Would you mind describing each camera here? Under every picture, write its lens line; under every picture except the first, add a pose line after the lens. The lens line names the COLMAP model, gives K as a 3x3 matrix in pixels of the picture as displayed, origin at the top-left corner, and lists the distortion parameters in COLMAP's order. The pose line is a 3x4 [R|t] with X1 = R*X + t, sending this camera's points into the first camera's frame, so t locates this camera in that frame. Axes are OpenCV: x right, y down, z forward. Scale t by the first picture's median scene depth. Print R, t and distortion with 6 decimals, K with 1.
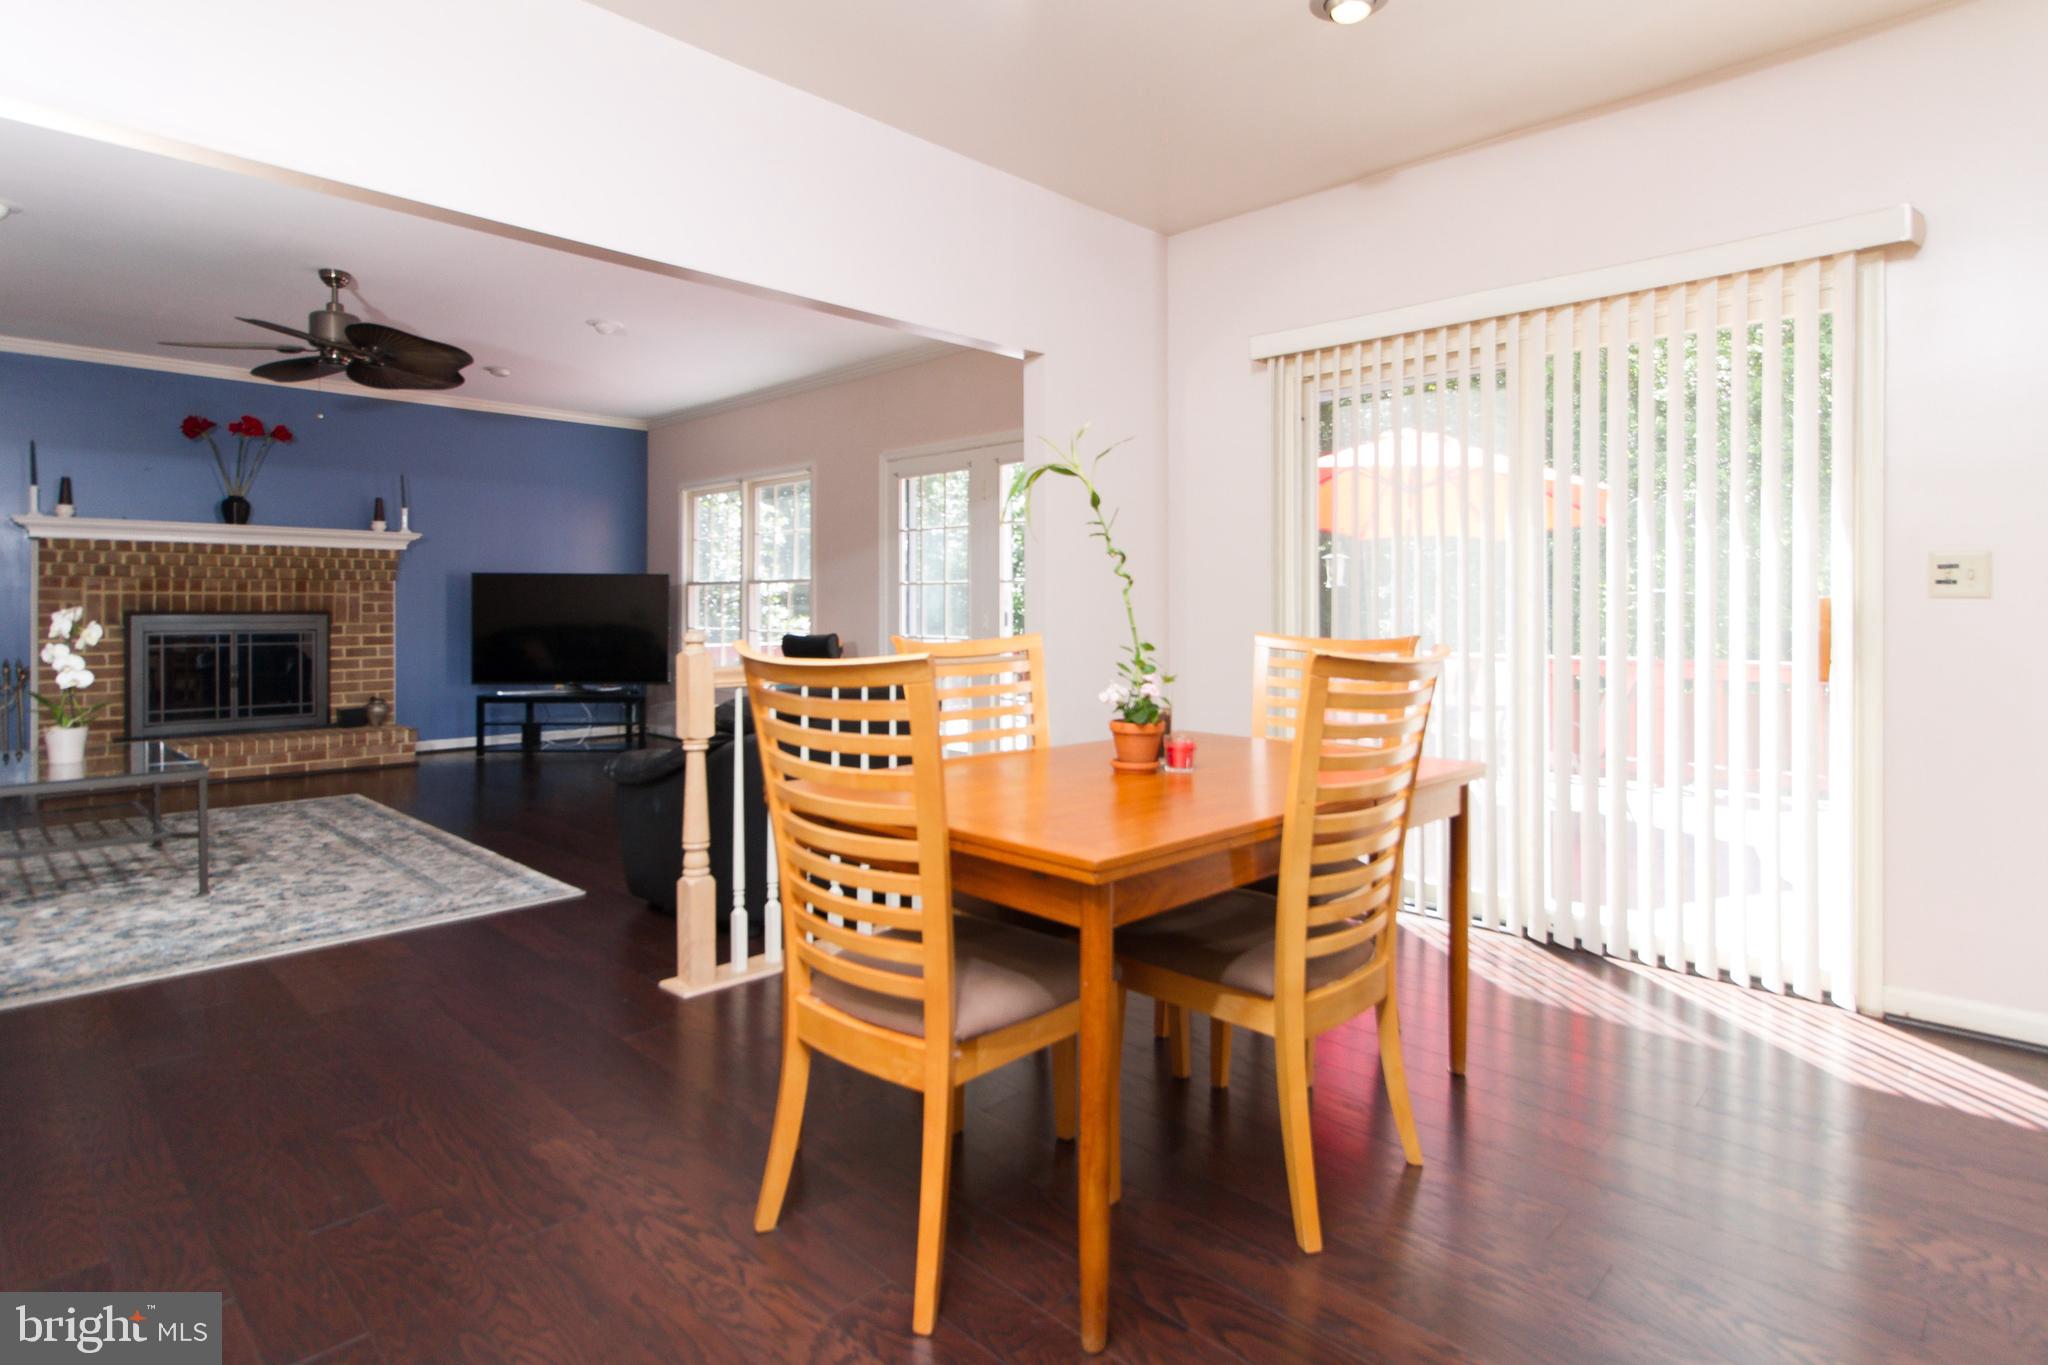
lens RADIAL K [[1047.4, 0, 1010.9], [0, 1047.4, 620.5], [0, 0, 1]] dist [0.000020, -0.000051]
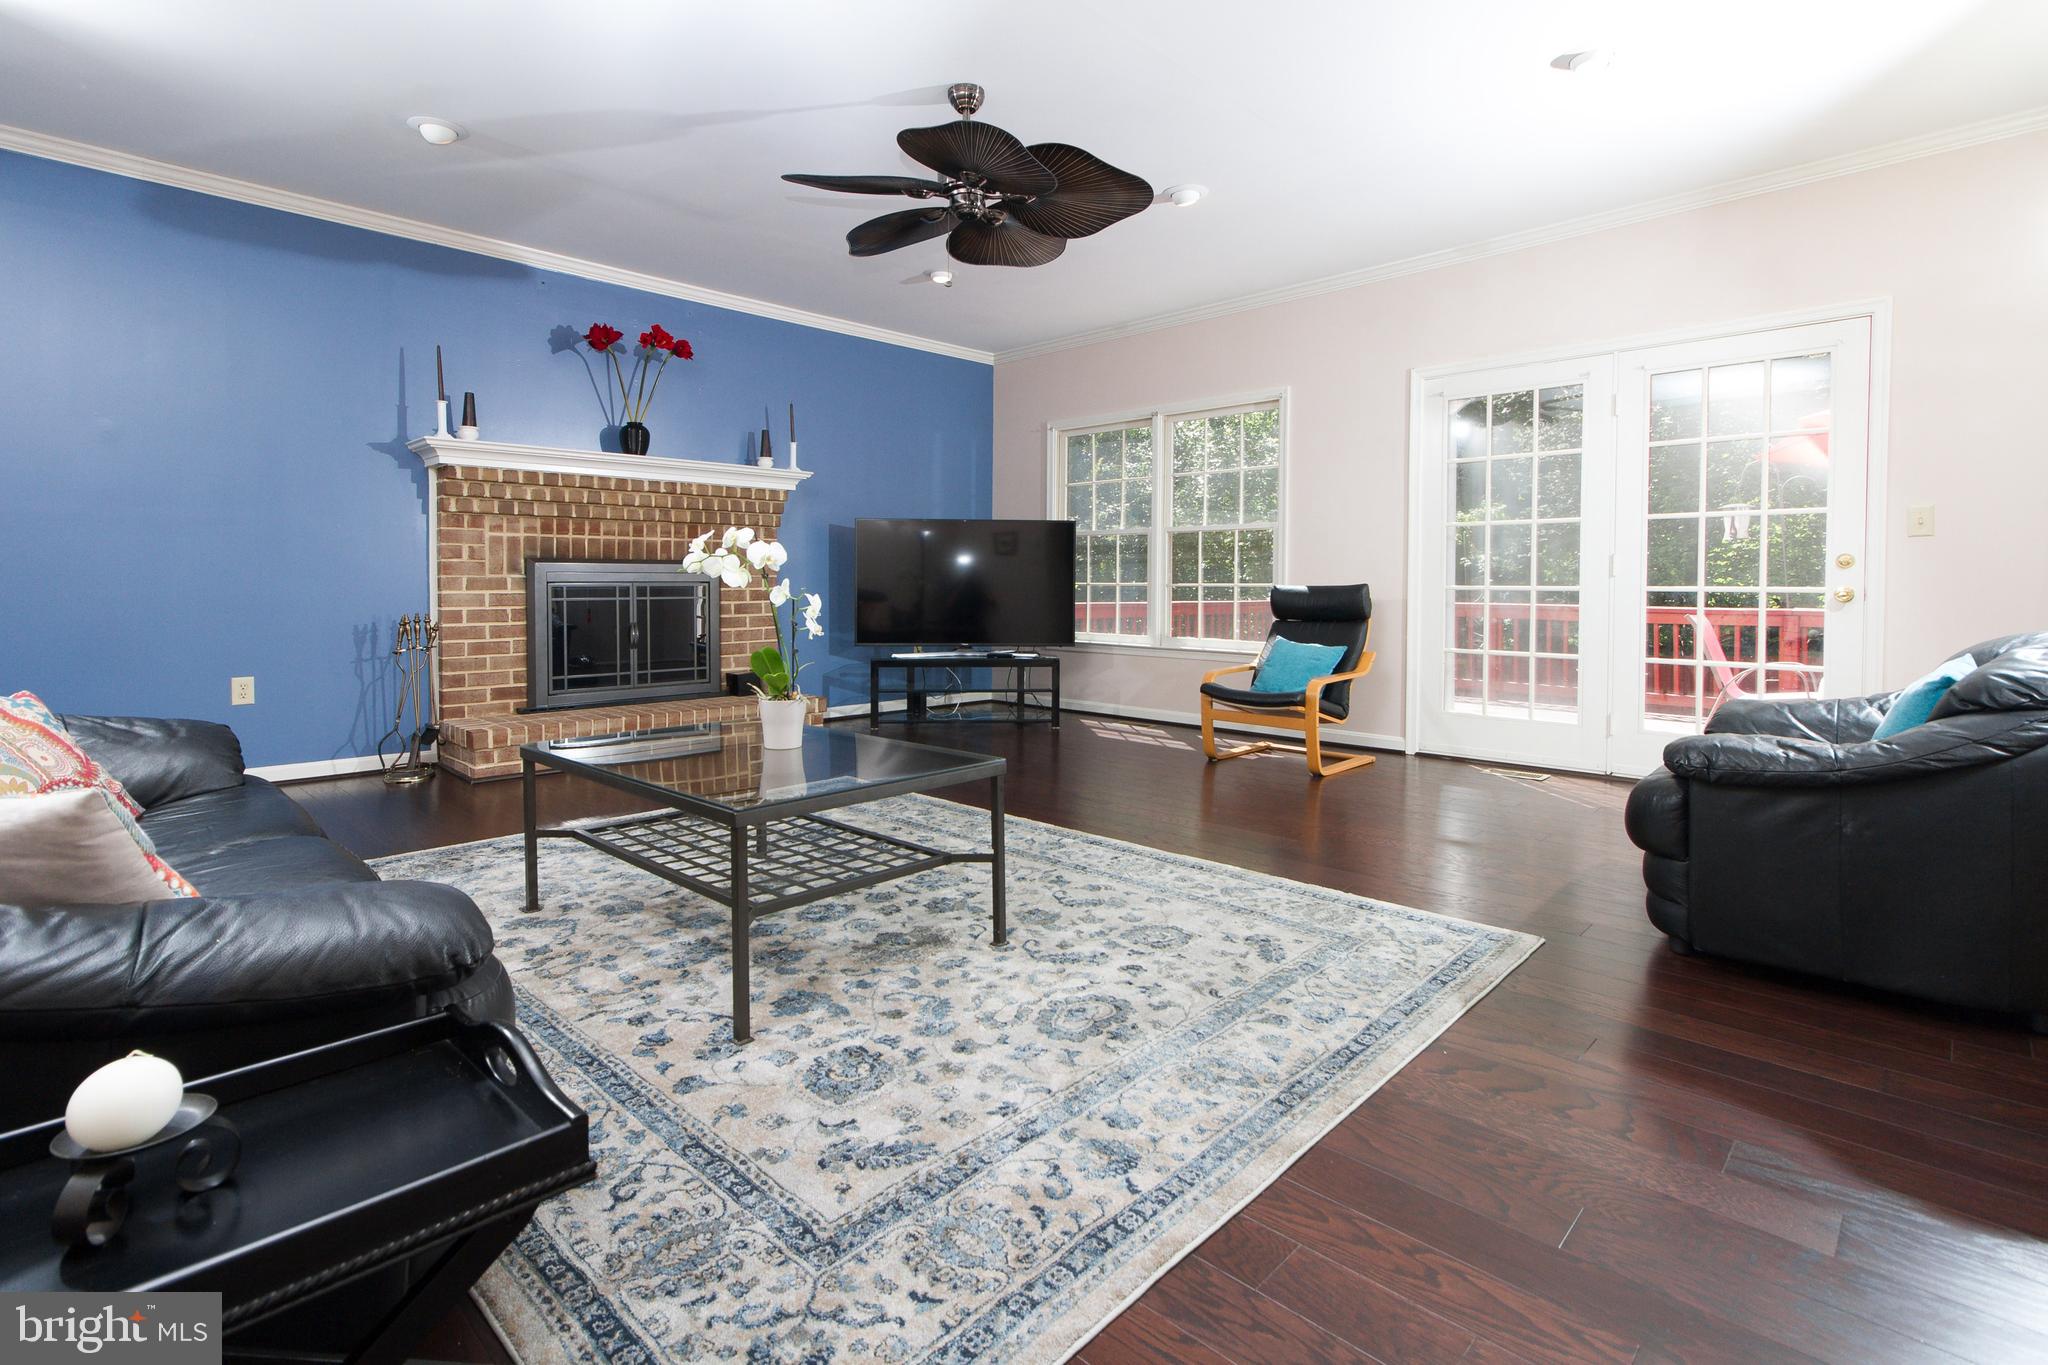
lens RADIAL K [[951.8, 0, 977.8], [0, 951.8, 613.3], [0, 0, 1]] dist [0.005945, 0.000839]
pose [[0.999985, -0.003599, -0.004101, -0.460177], [0.003684, 0.999778, 0.020735, 0.020275], [0.004025, -0.020750, 0.999777, 0.228529]]
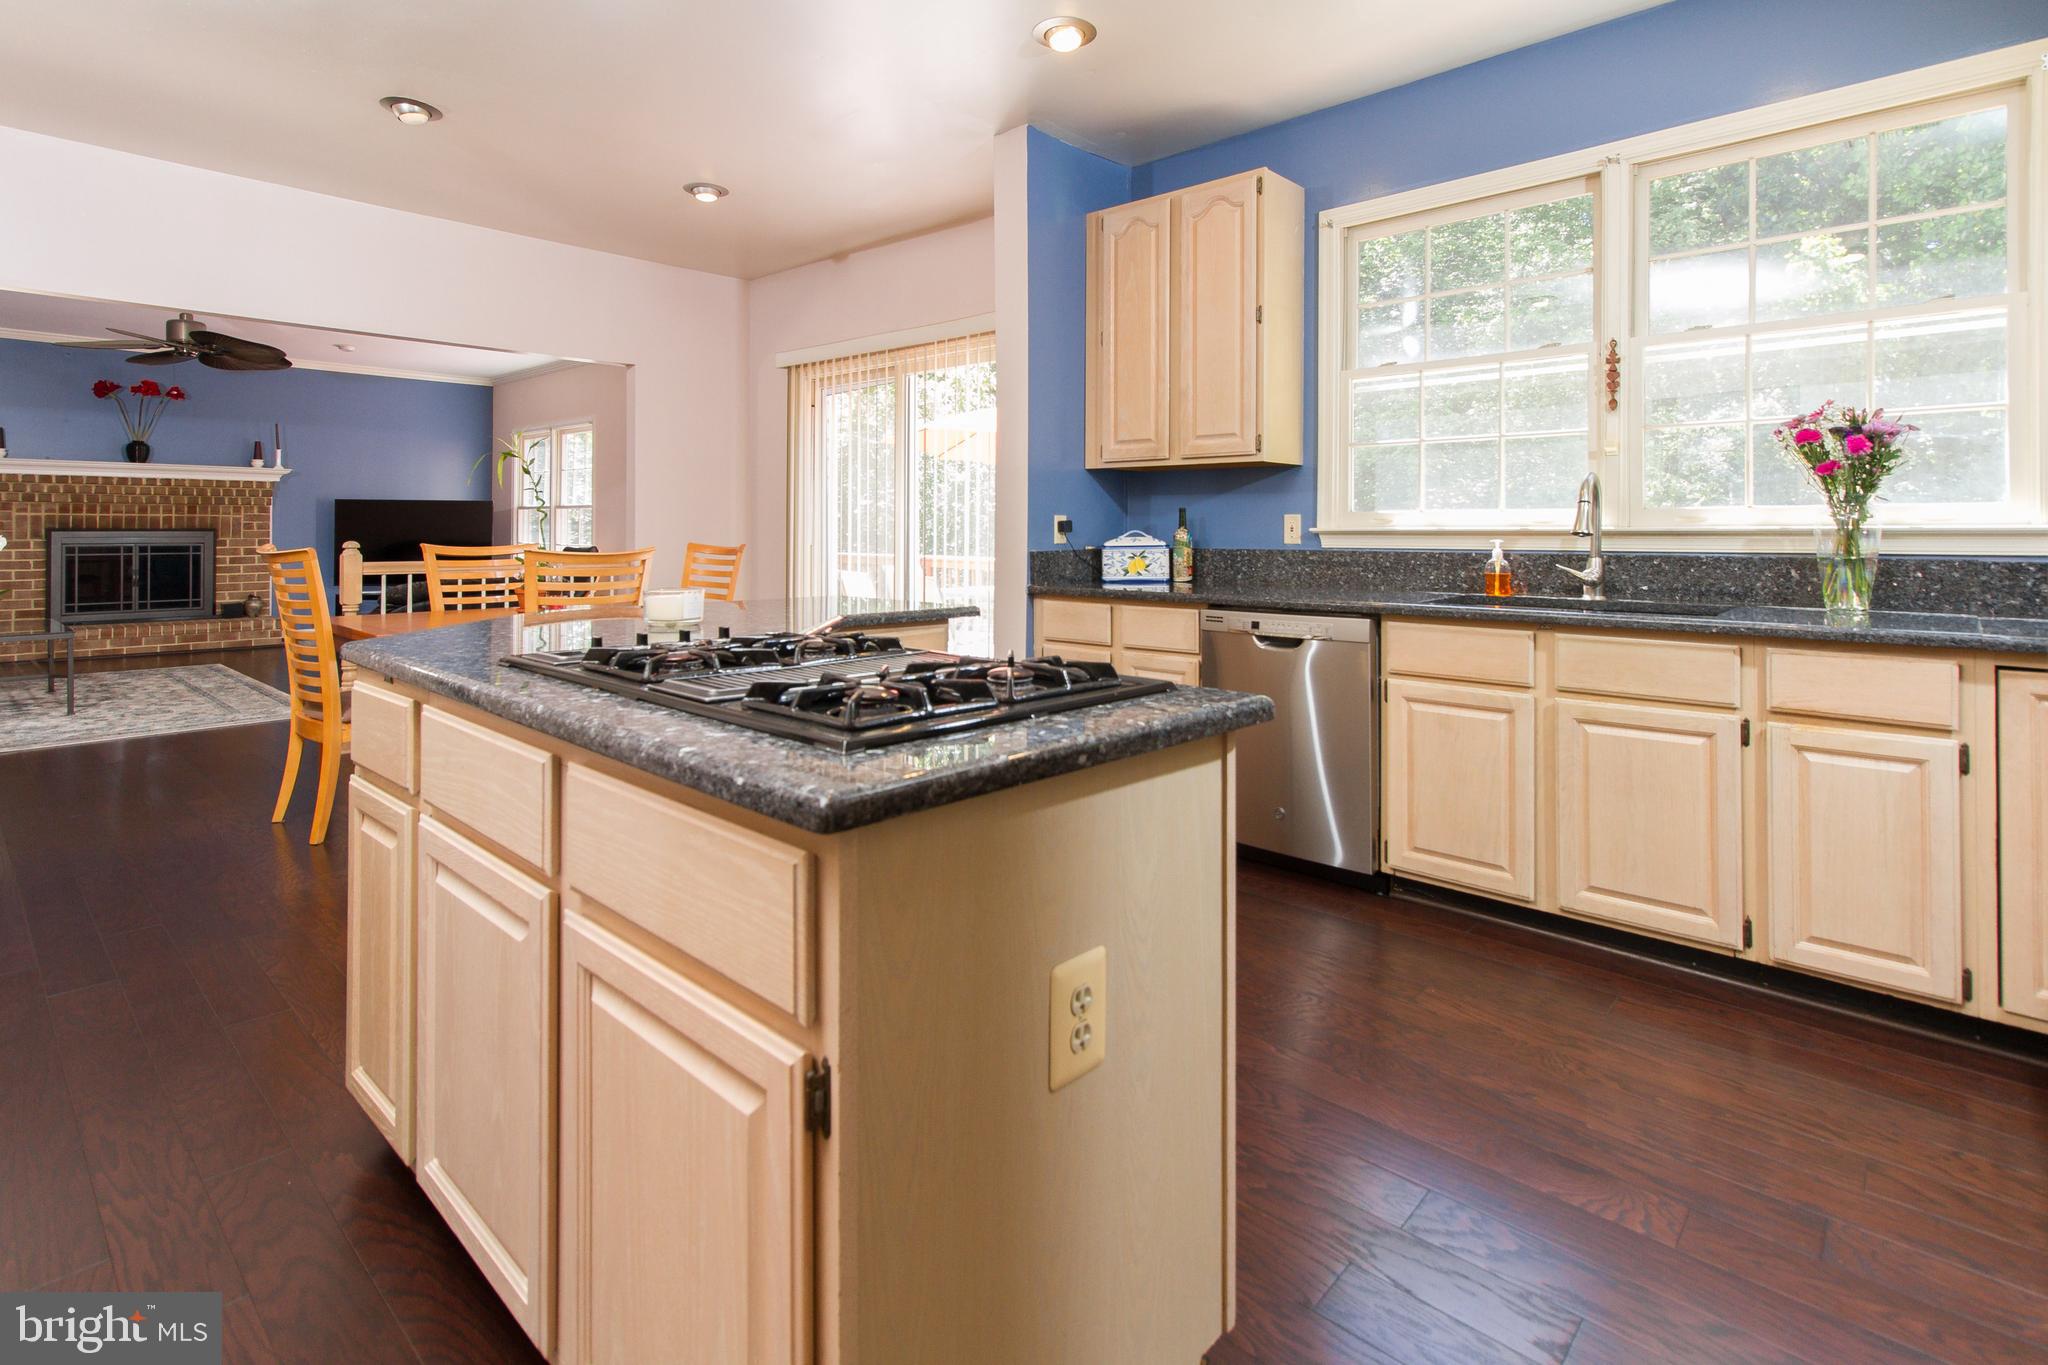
lens RADIAL K [[1003.0, 0, 1035.8], [0, 1003.0, 532.3], [0, 0, 1]] dist [0.000549, 0.000258]
pose [[0.999182, 0.003047, 0.040335, 0.334829], [-0.002795, 0.999976, -0.006315, 0.000682], [-0.040353, 0.006197, 0.999166, -0.302316]]
